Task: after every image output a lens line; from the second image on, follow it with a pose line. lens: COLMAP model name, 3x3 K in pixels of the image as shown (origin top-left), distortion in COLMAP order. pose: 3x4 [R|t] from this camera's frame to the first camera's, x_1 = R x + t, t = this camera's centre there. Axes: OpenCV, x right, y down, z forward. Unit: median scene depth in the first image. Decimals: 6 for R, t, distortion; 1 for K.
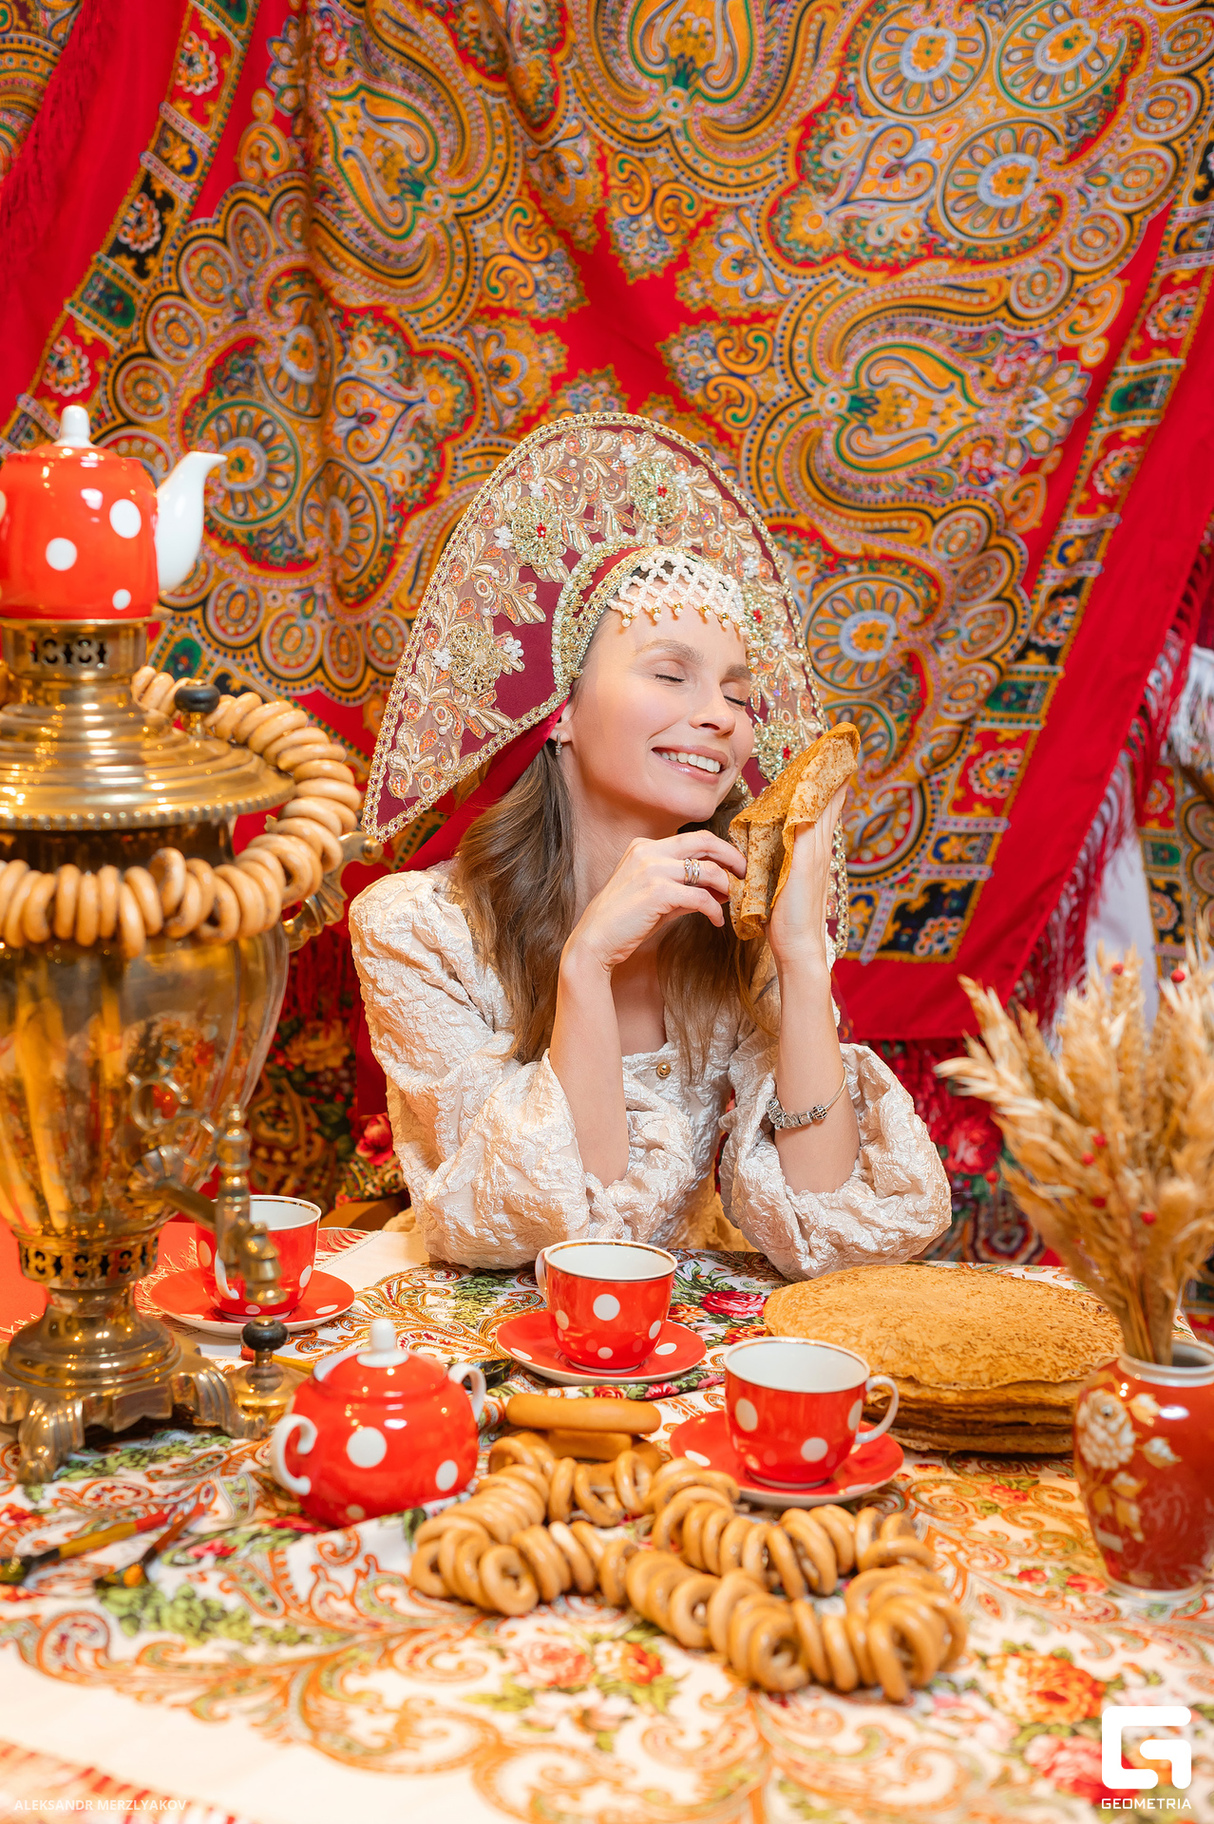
lens RADIAL K [[2847.2, 0, 551.4], [0, 2847.2, 909.8], [0, 0, 1]] dist [0.022368, 0.035164]
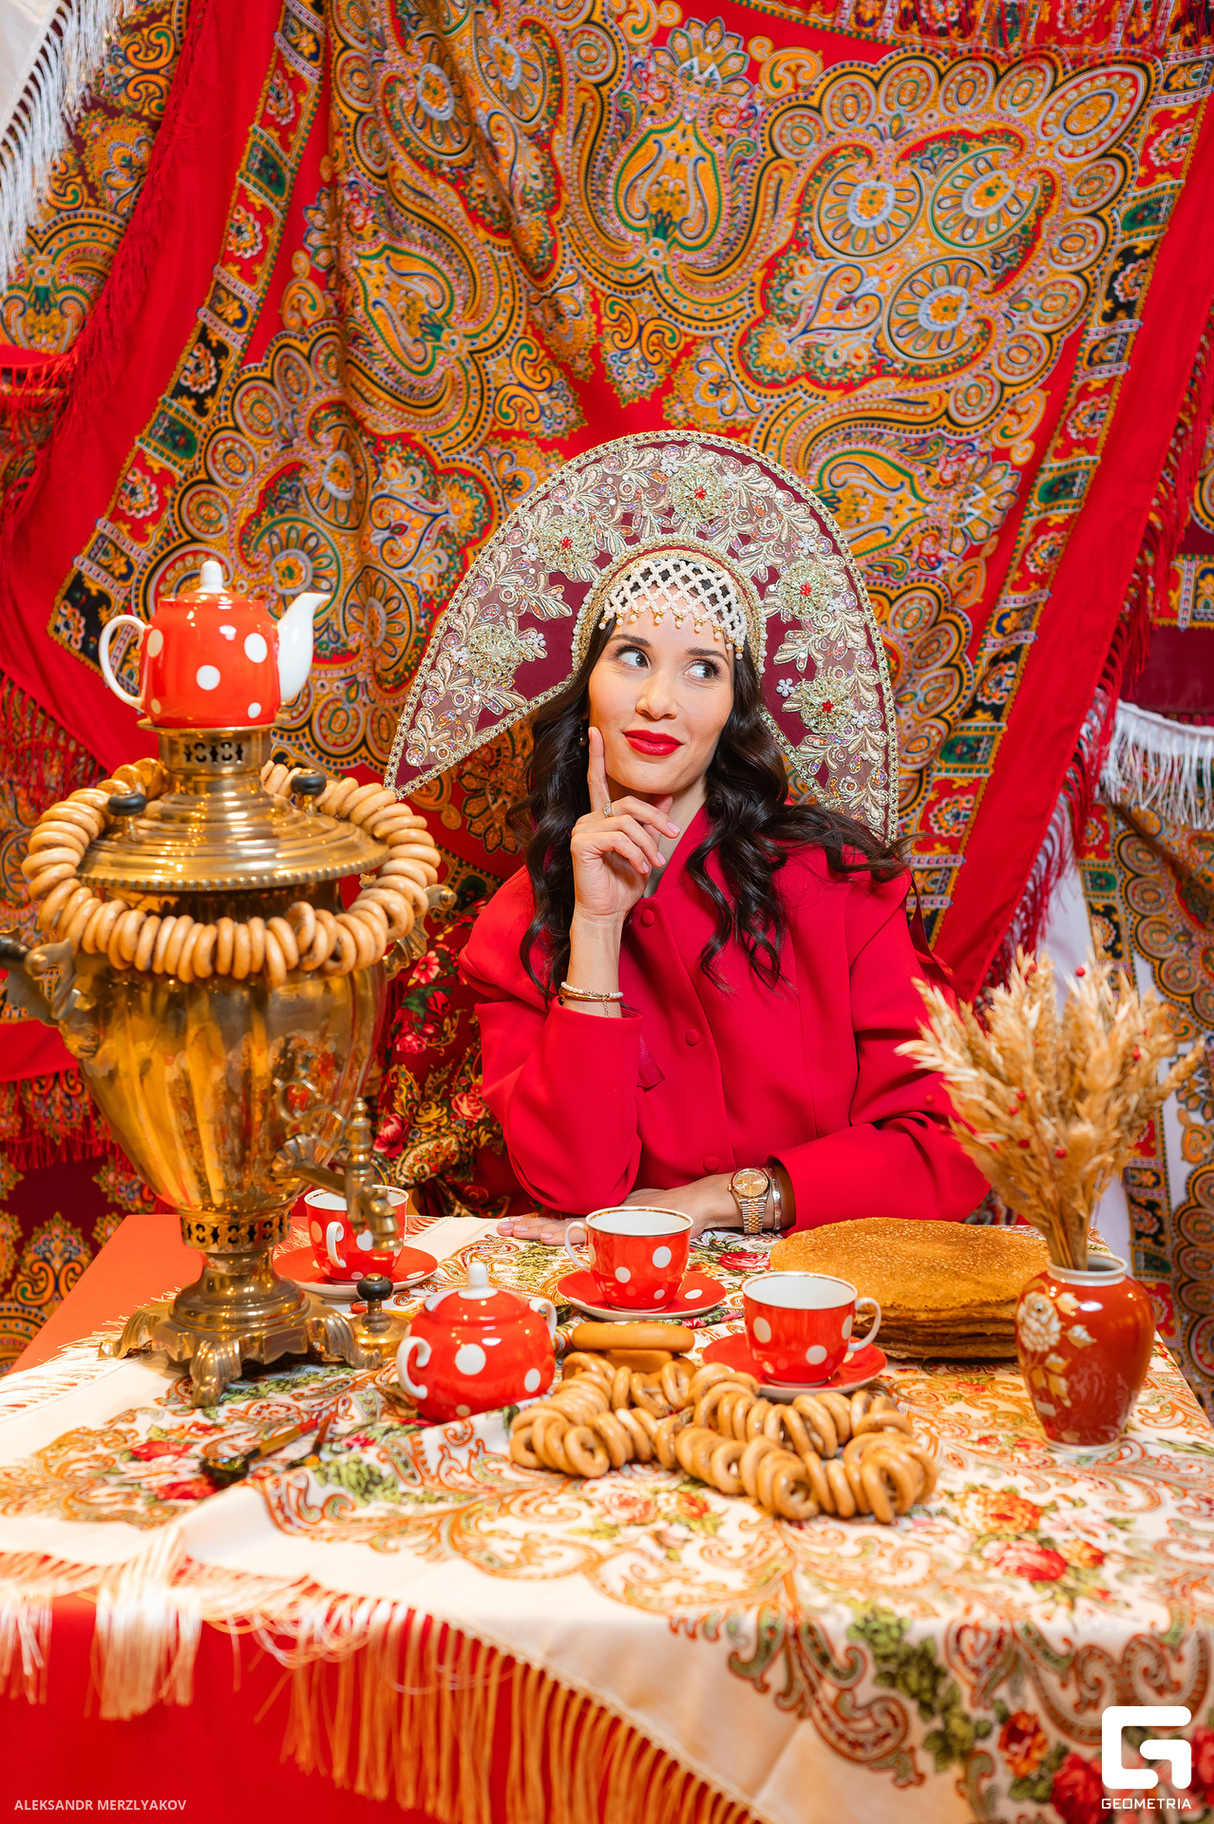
lens RADIAL K [[2910.0, 0, 558.0], [0, 2910.0, 903.3], [0, 0, 1]] dist [0.017186, 0.063174]
pose [[0.999349, -0.034665, 0.009968, -0.017600], [0.034860, 0.999191, -0.020056, 0.005485], [-0.009265, 0.020390, 0.999749, -0.183016]]
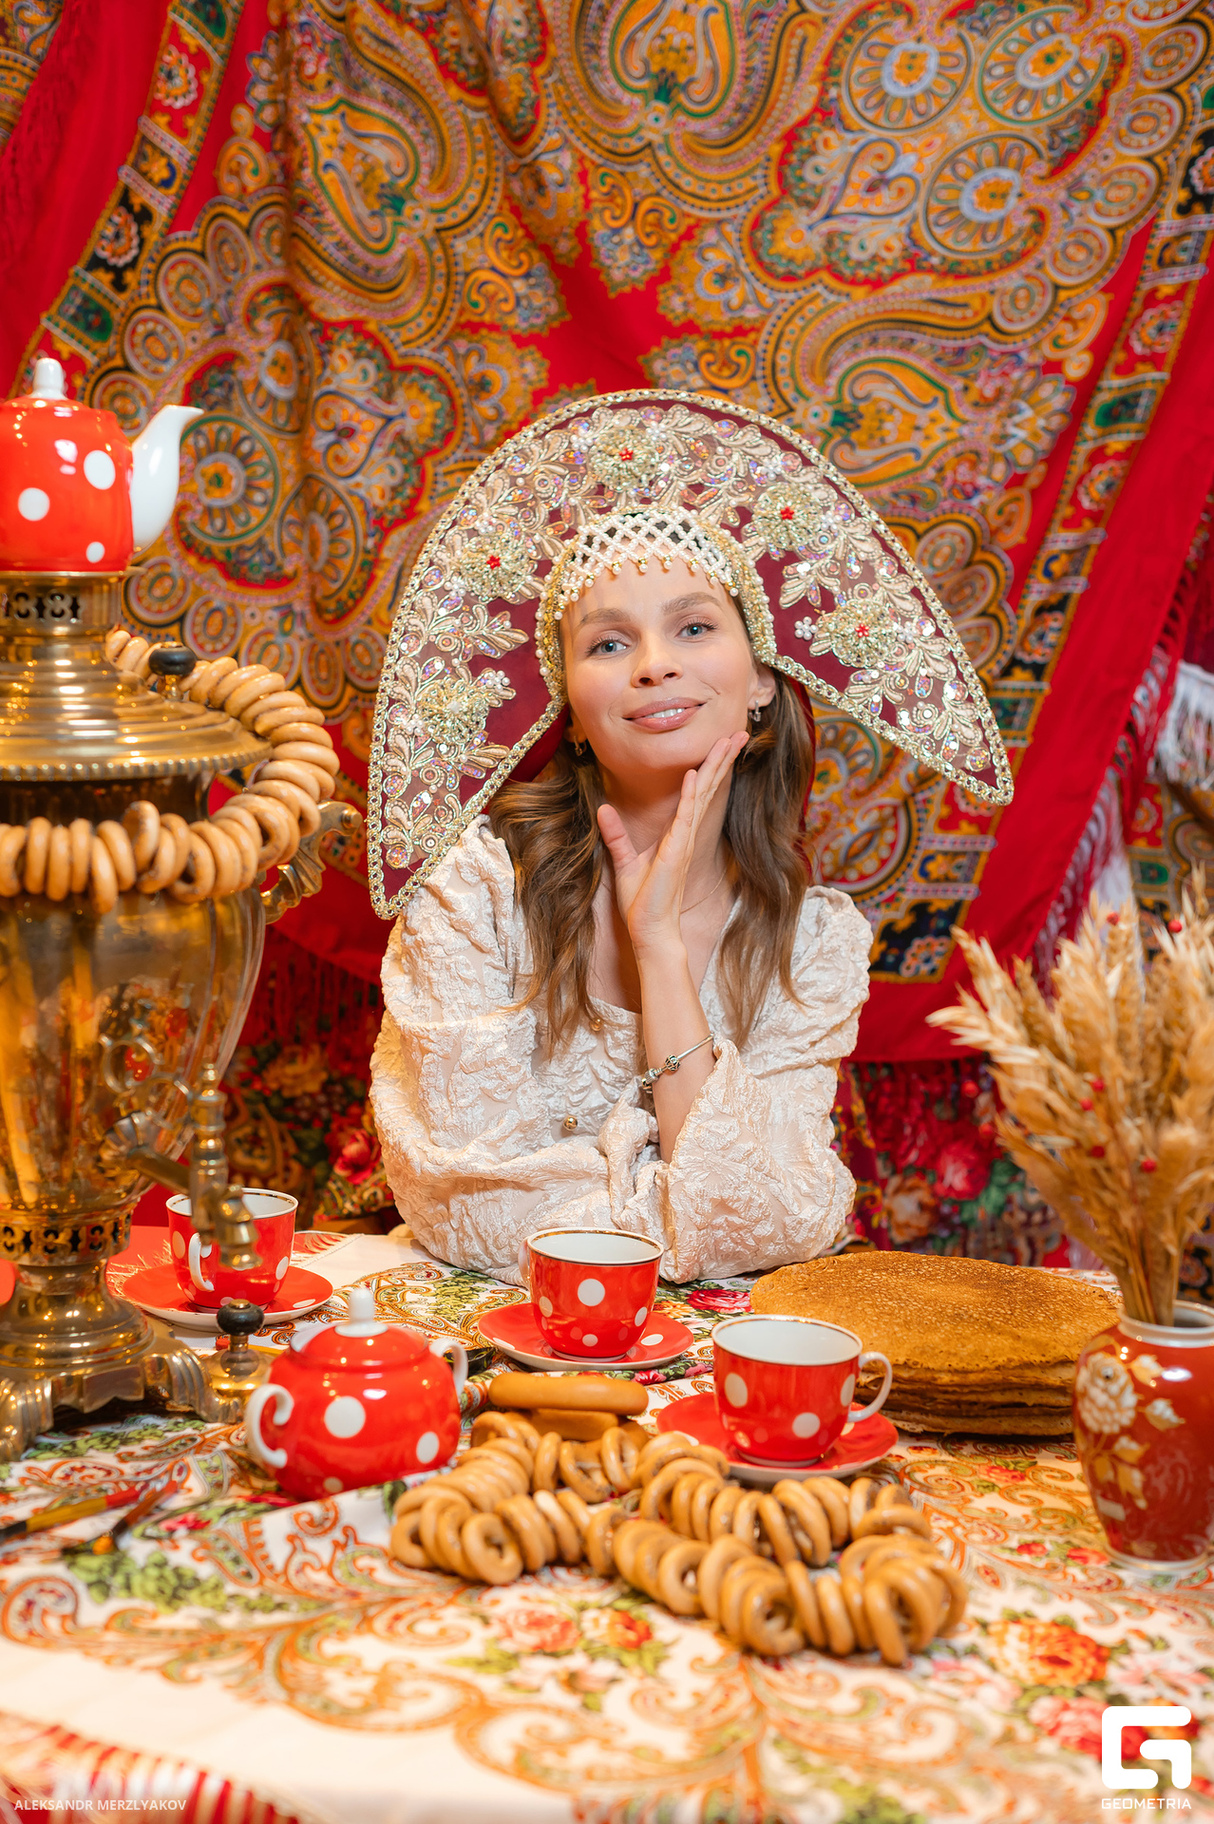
lens RADIAL K [[2850.7, 0, 561.7], [0, 2850.7, 905.1], [0, 0, 1]] dist [0.019187, 0.067842]
pose [[0.999941, -0.001140, 0.010838, -0.000845], [0.001532, 0.999344, -0.036194, 0.028116], [-0.010789, 0.036209, 0.999286, 0.013505]]
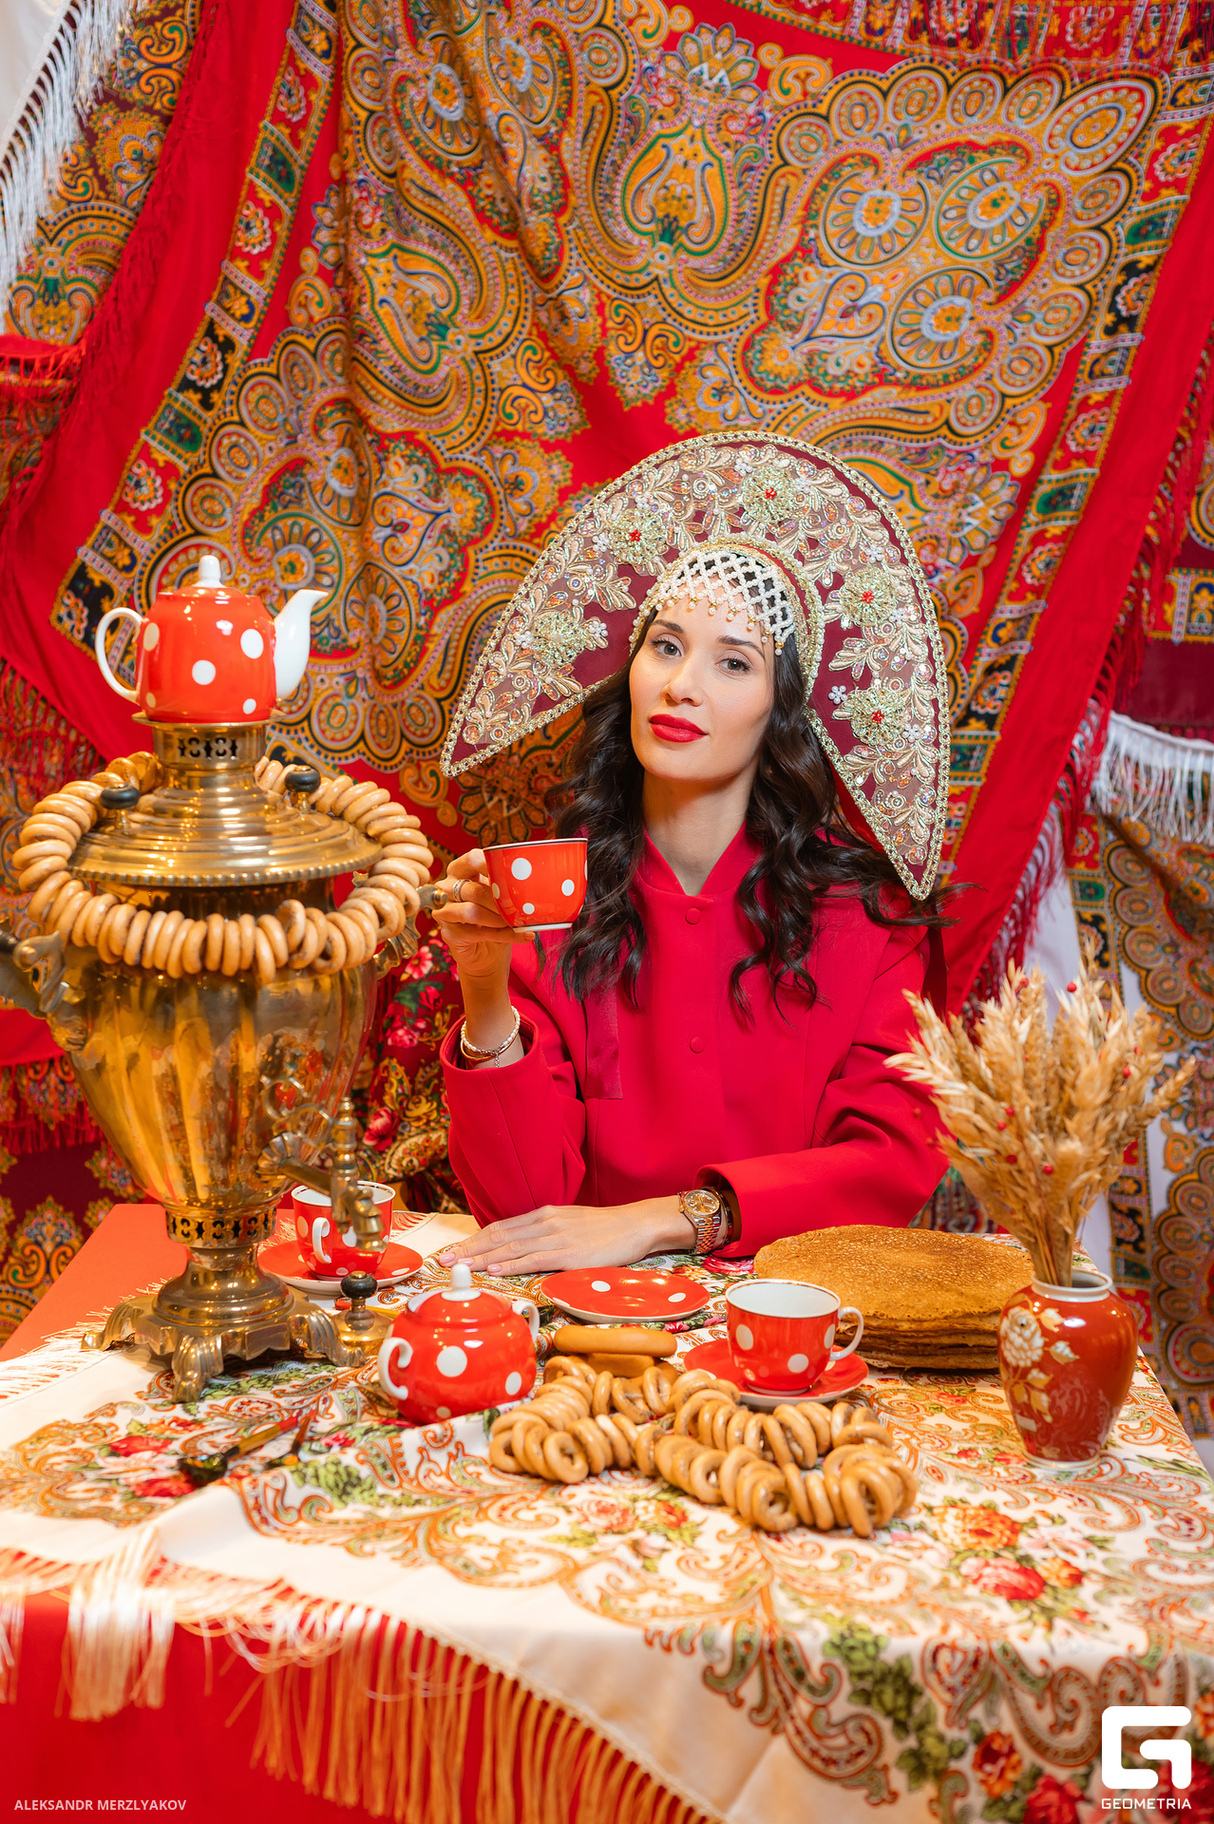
lens RADIAL K [[2836.3, 0, 551.6], [0, 2836.3, 918.3], [0, 0, 1]] dist [0.027478, 0.005551]
pose [[0.999868, -0.013498, 0.009068, -0.016136], [0.013599, 0.999844, -0.011233, 0.001617], [-0.008915, 0.011355, 0.999896, -0.162670]]
